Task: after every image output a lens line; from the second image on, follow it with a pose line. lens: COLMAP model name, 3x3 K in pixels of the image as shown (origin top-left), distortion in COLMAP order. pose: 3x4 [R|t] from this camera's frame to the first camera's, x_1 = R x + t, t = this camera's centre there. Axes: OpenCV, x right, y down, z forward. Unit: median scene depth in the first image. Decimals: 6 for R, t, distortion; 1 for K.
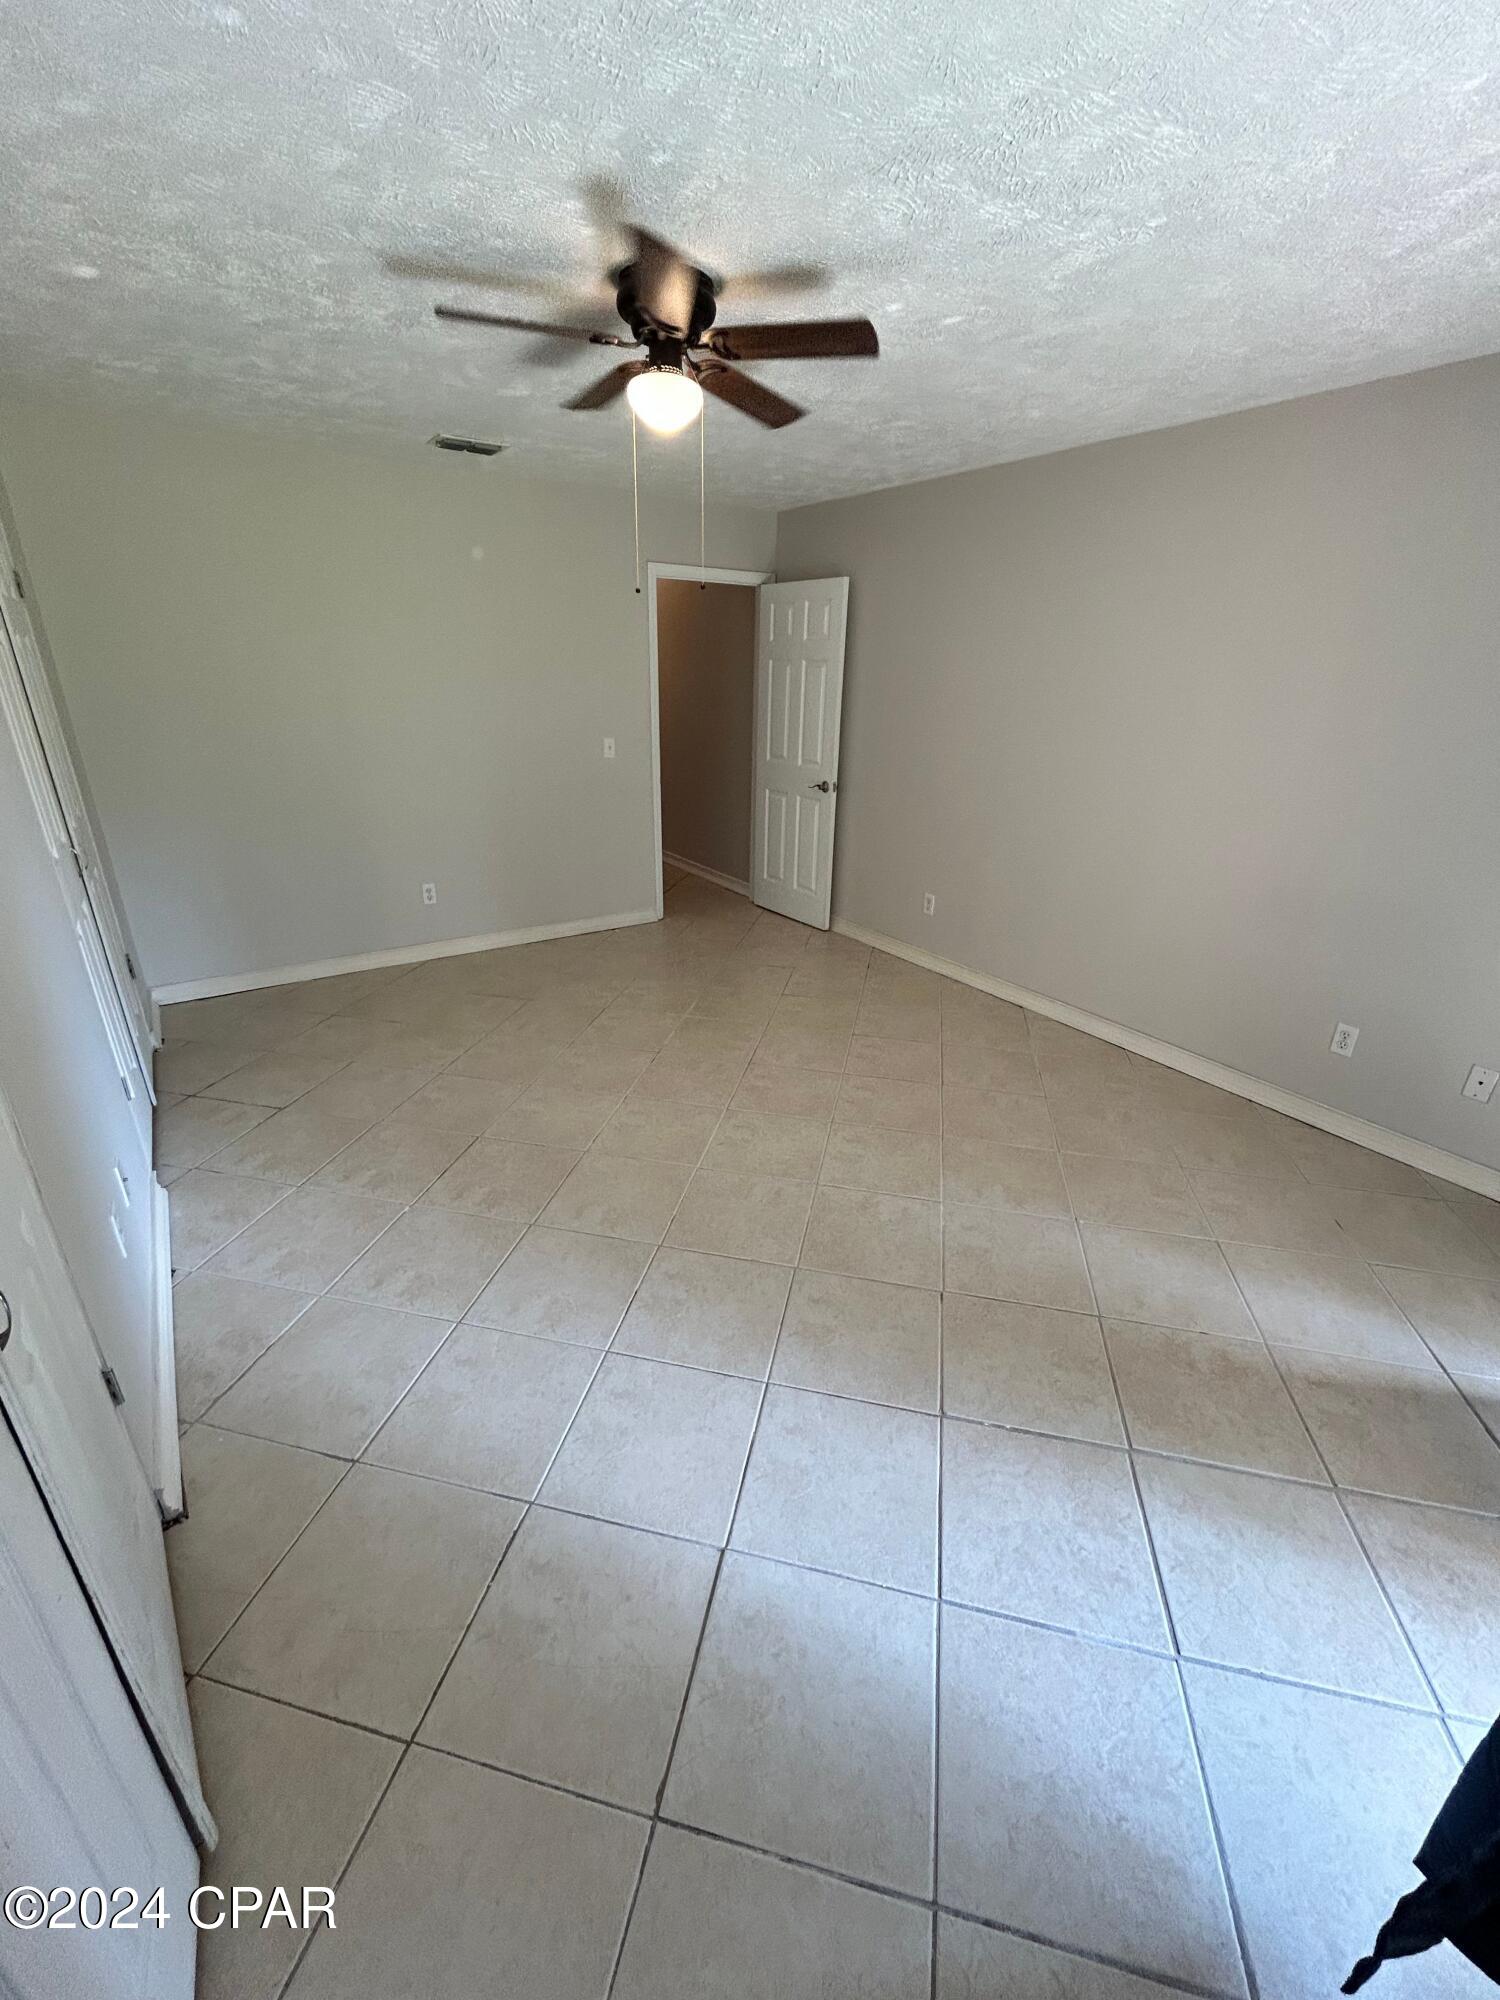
lens RADIAL K [[806.8, 0, 749.7], [0, 806.8, 998.8], [0, 0, 1]] dist [0.005220, -0.001579]
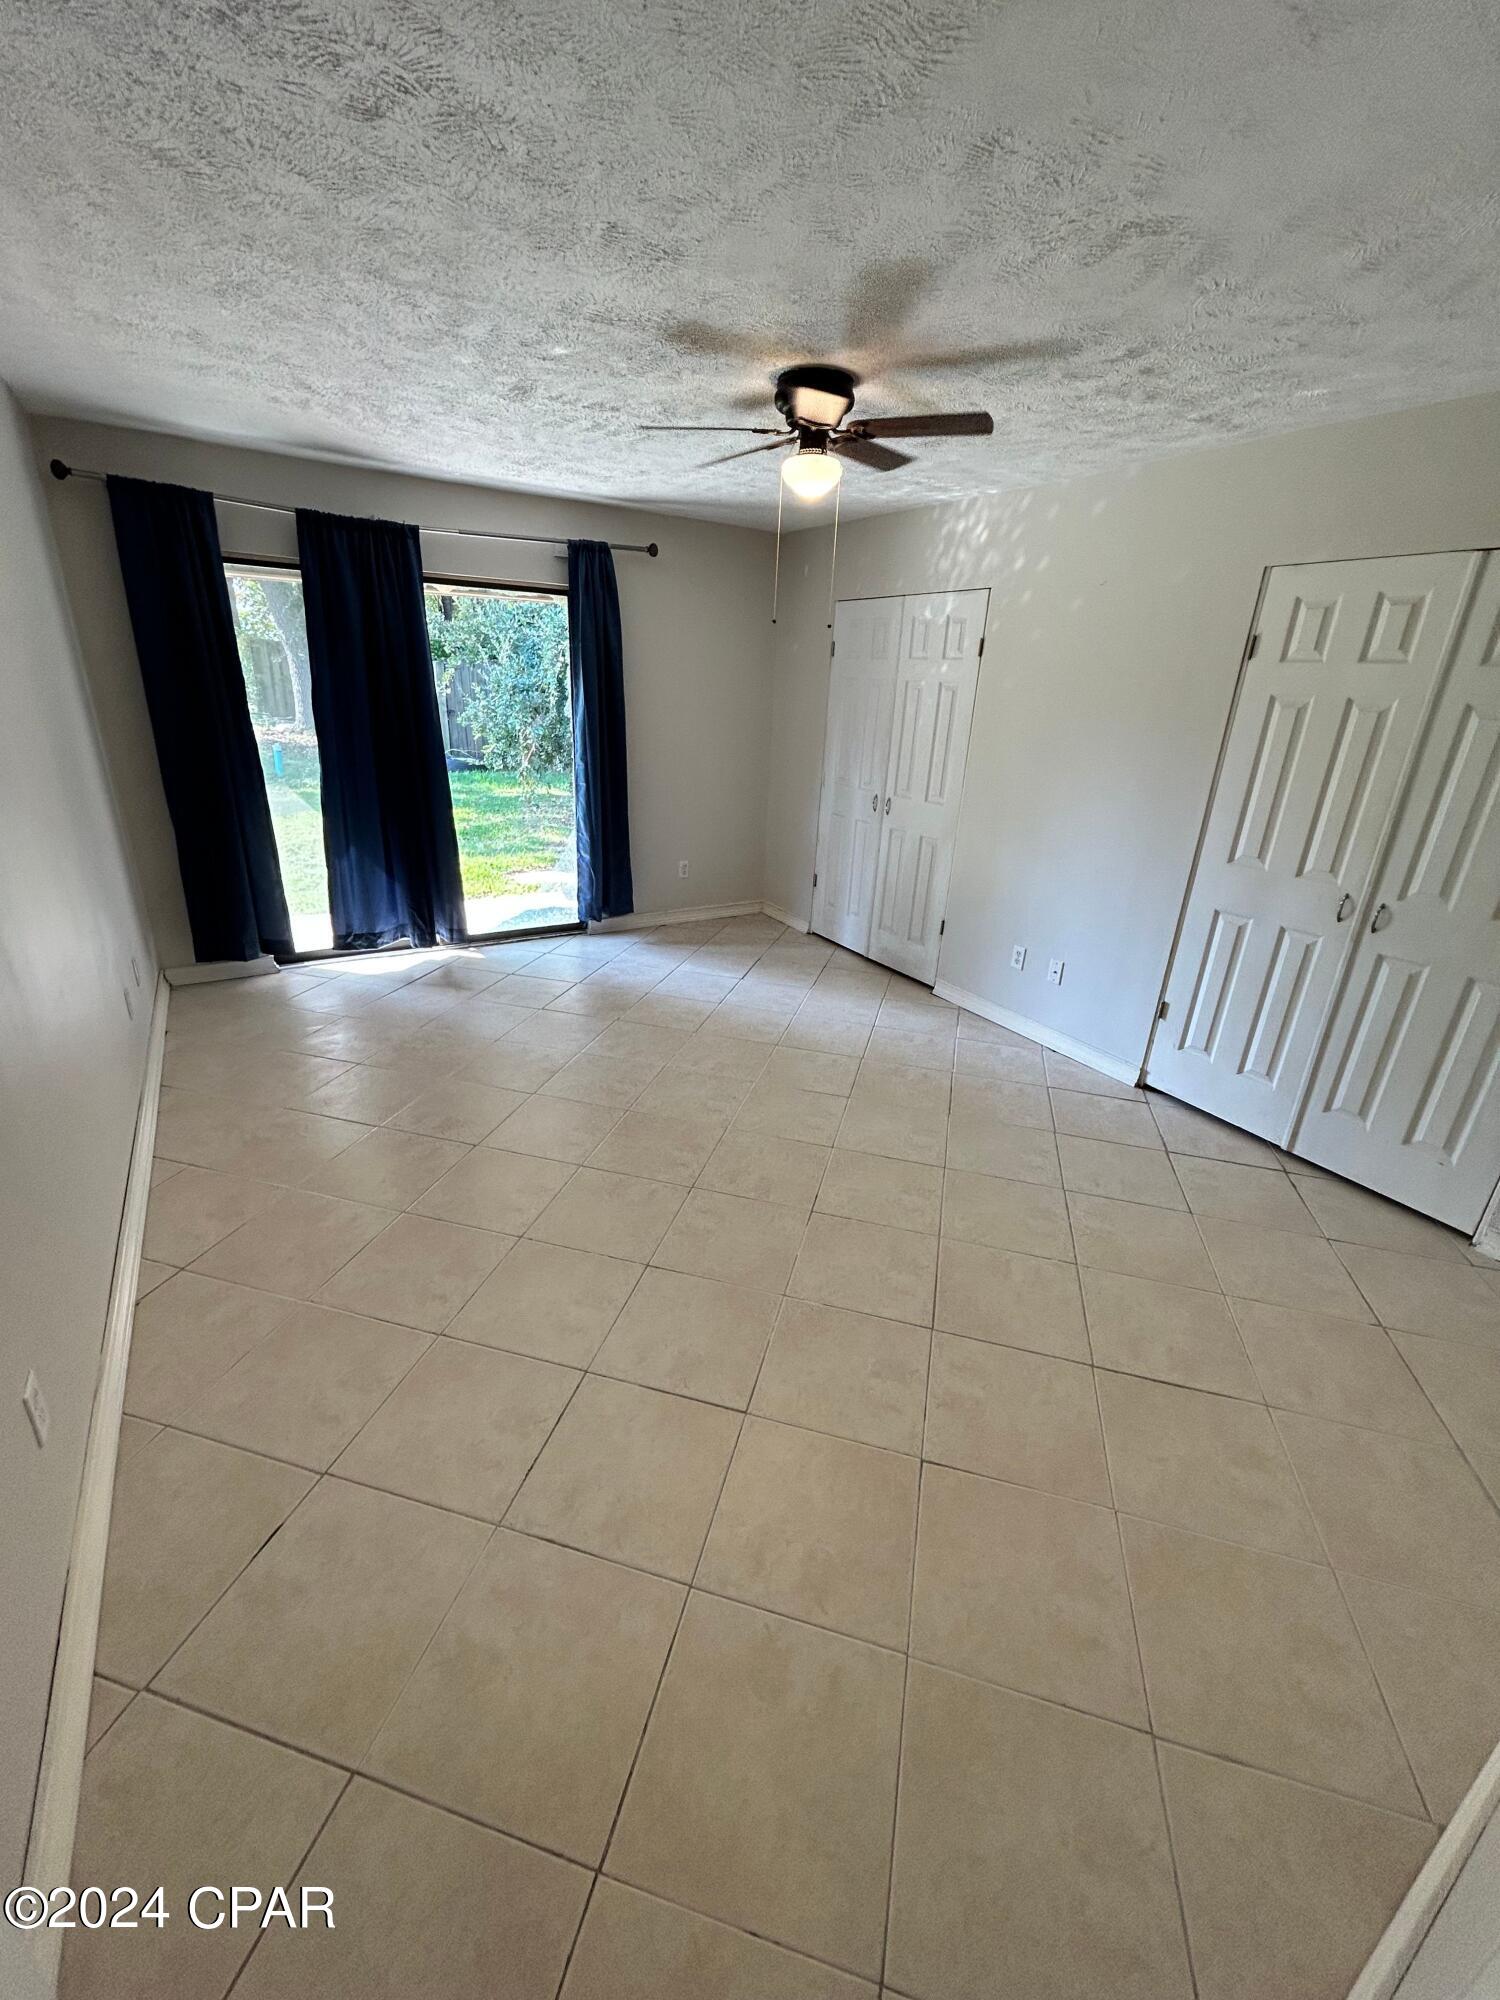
lens RADIAL K [[806.8, 0, 737.1], [0, 806.8, 999.6], [0, 0, 1]] dist [0.005220, -0.001579]
pose [[-0.995696, -0.086446, 0.033405, -0.096434], [-0.038818, 0.716324, 0.696687, -1.082753], [-0.084155, 0.692392, -0.716597, 2.591234]]
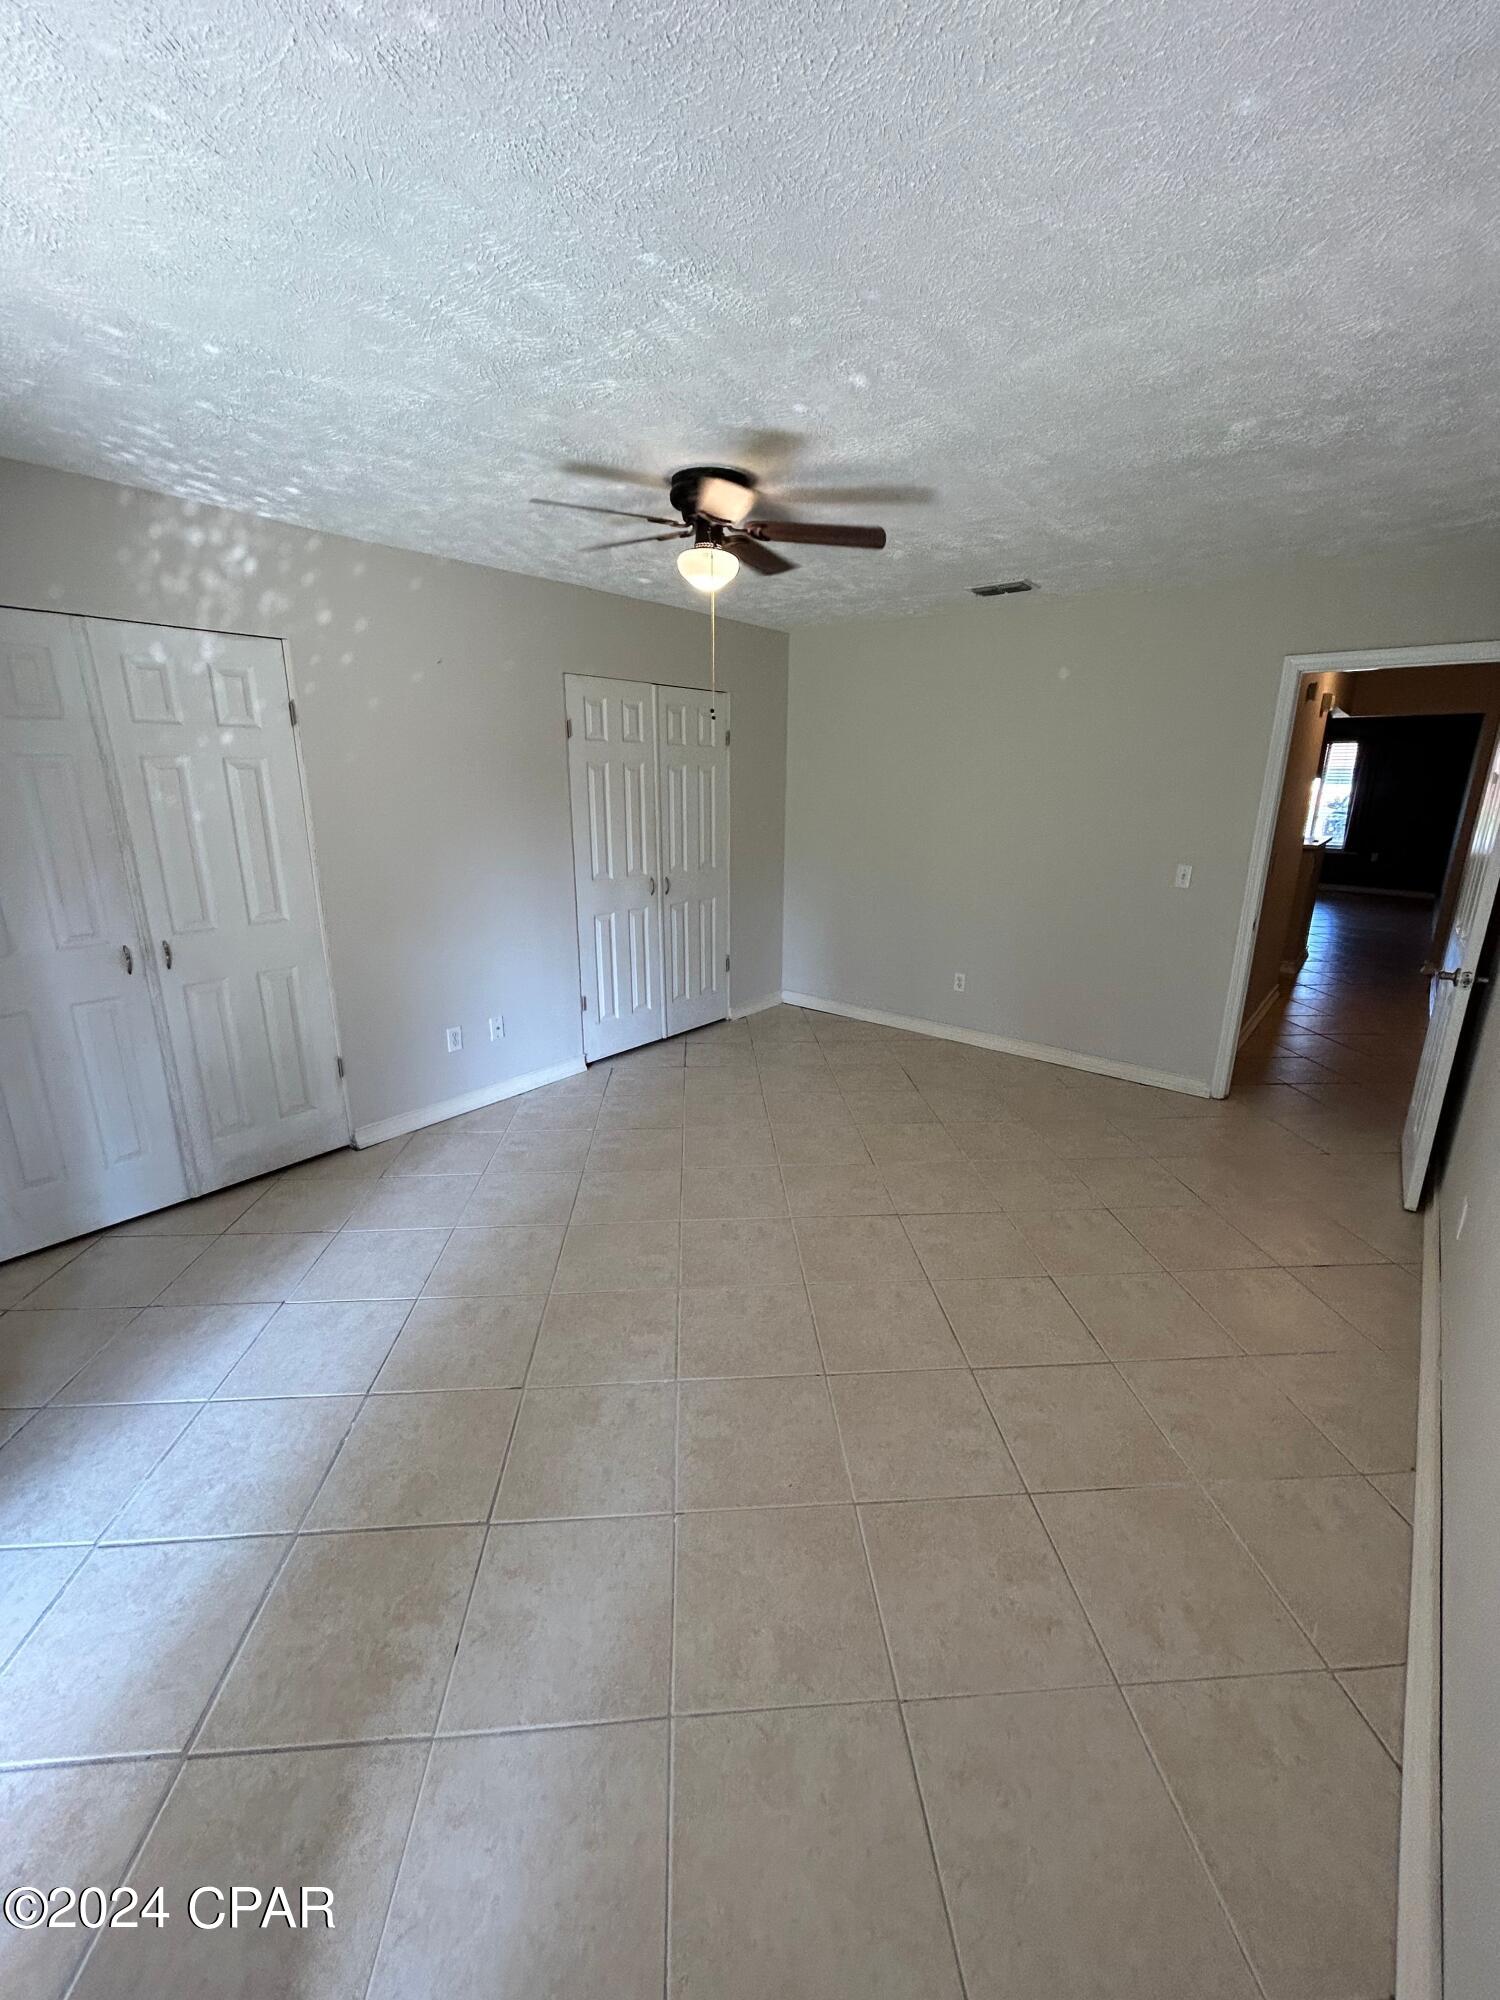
lens RADIAL K [[806.8, 0, 761.2], [0, 806.8, 1006.4], [0, 0, 1]] dist [0.005220, -0.001579]
pose [[0.284456, 0.250123, -0.925485, 1.287099], [-0.367600, 0.920035, 0.135665, -0.349621], [0.885412, 0.301618, 0.353655, 0.893160]]
